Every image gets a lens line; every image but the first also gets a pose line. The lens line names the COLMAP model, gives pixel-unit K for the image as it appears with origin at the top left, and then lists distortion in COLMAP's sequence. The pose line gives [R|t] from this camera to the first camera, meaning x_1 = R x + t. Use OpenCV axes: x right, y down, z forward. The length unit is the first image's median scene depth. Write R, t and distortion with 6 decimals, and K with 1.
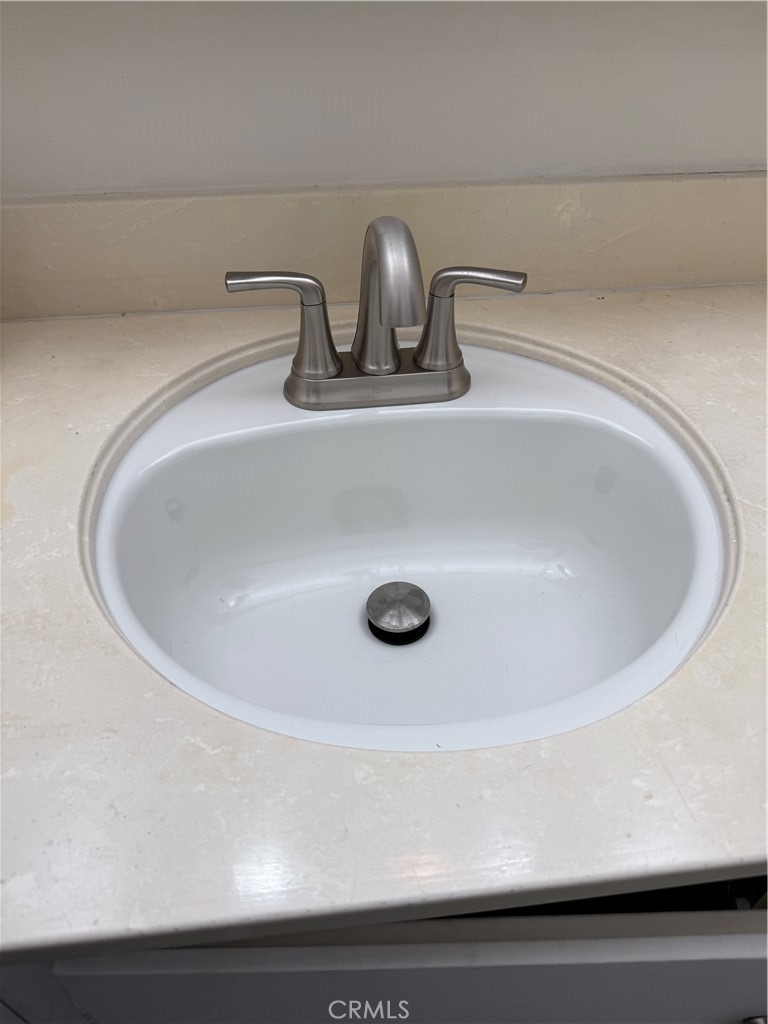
lens RADIAL K [[725.6, 0, 384.8], [0, 725.6, 499.1], [0, 0, 1]] dist [0.065096, -0.068536]
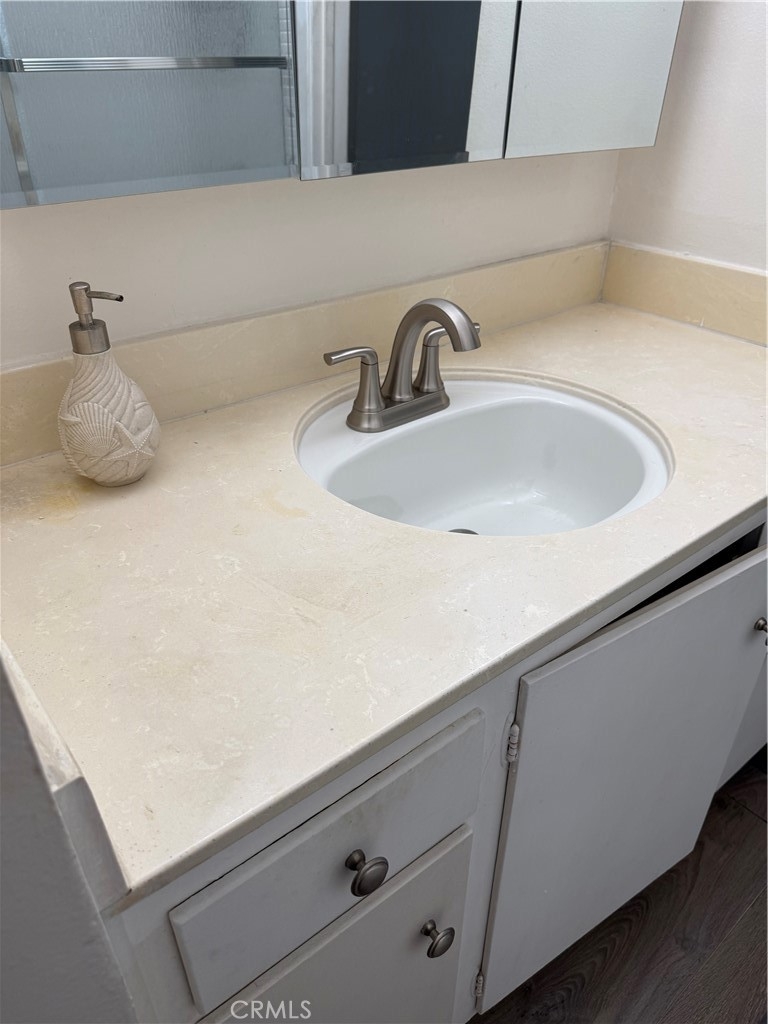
lens RADIAL K [[725.6, 0, 384.8], [0, 725.6, 499.1], [0, 0, 1]] dist [0.065096, -0.068536]
pose [[0.847232, -0.274417, 0.454855, -0.773638], [0.353271, 0.930517, -0.096630, 0.147783], [-0.396734, 0.242555, 0.885308, -0.284109]]
